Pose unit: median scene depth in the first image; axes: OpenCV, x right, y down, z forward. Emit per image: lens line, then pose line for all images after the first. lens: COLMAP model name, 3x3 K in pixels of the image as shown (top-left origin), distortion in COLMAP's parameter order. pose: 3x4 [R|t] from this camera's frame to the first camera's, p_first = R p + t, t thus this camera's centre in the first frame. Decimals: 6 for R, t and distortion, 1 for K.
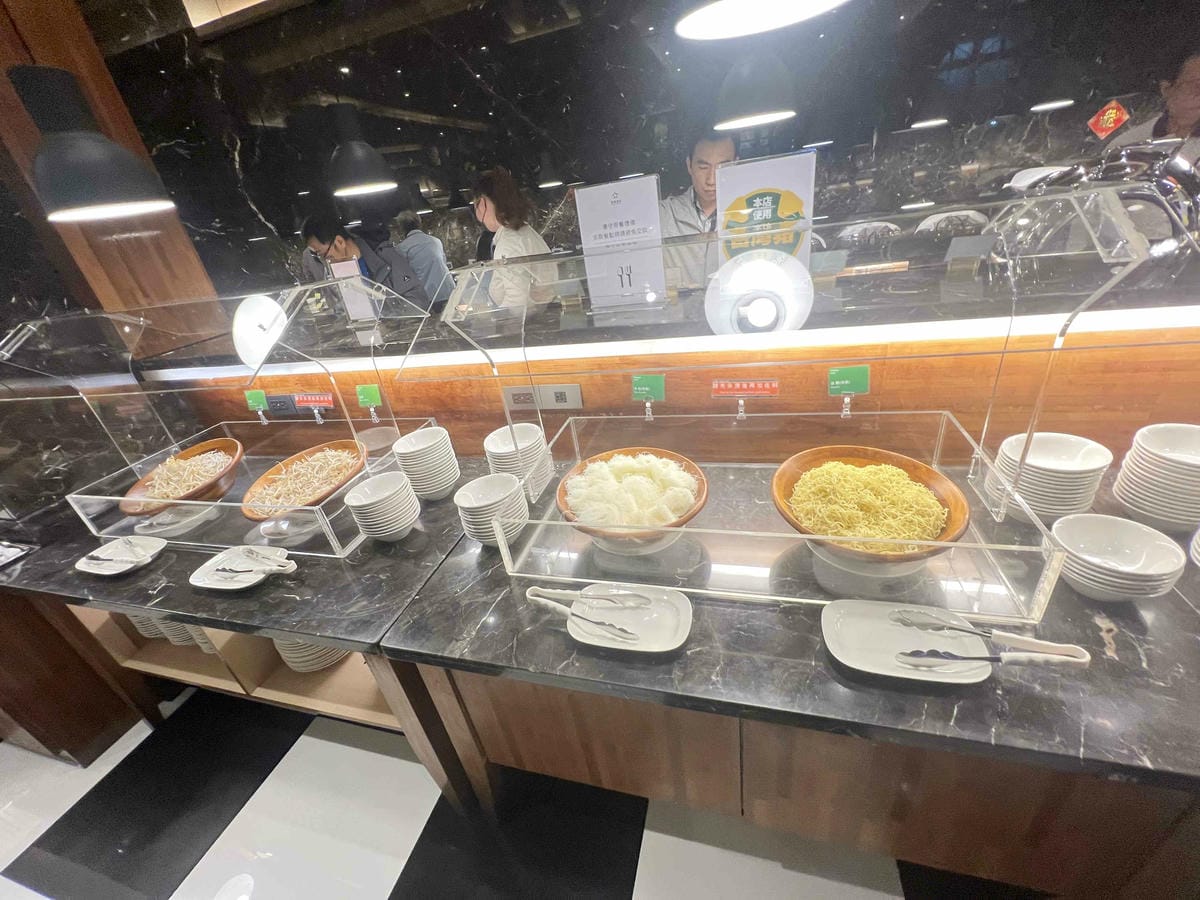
lens RADIAL K [[480.9, 0, 601.9], [0, 480.9, 447.8], [0, 0, 1]] dist [0.002265, 0.000440]
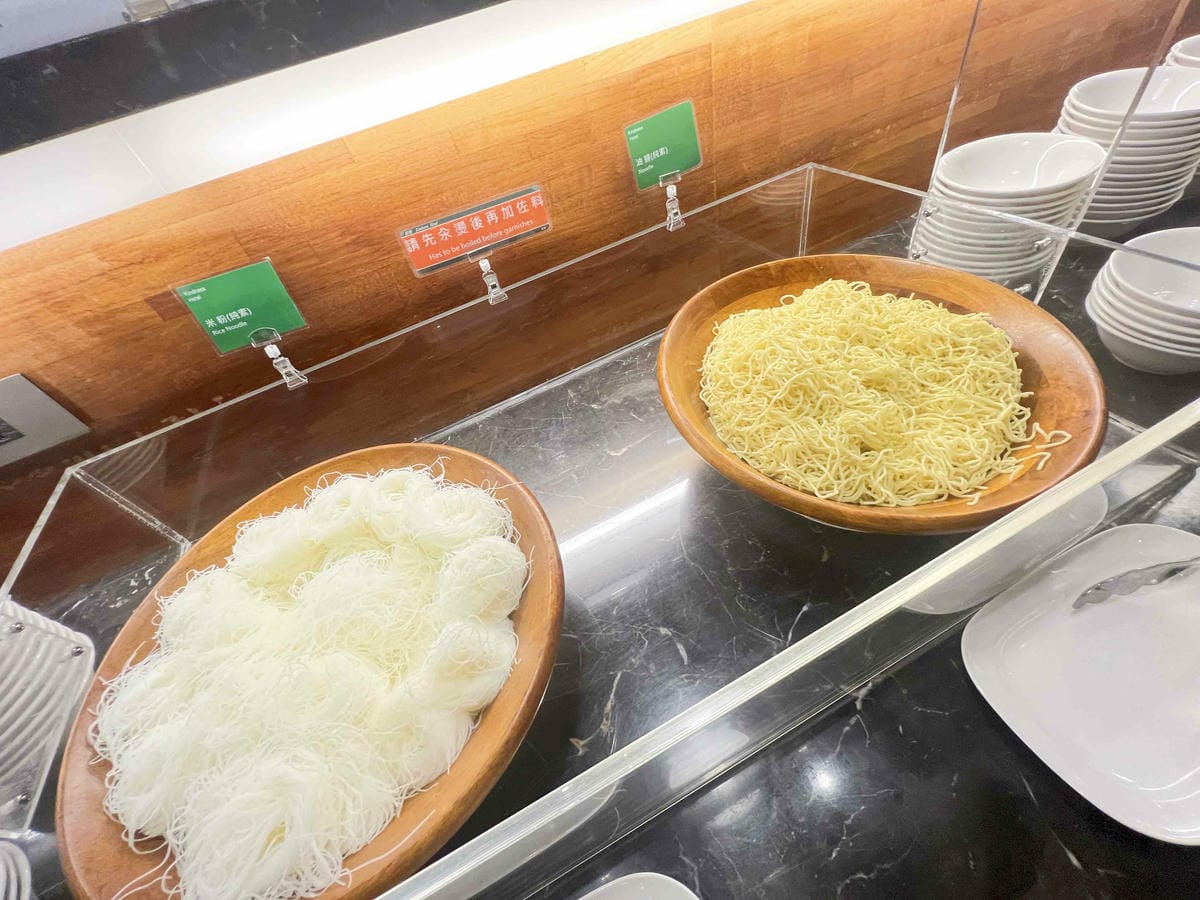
lens RADIAL K [[480.9, 0, 601.4], [0, 480.9, 451.0], [0, 0, 1]] dist [0.002265, 0.000440]
pose [[0.765377, -0.478531, 0.430357, 0.105941], [0.375764, 0.875147, 0.304825, -0.042647], [-0.522493, -0.071593, 0.849632, 0.595553]]
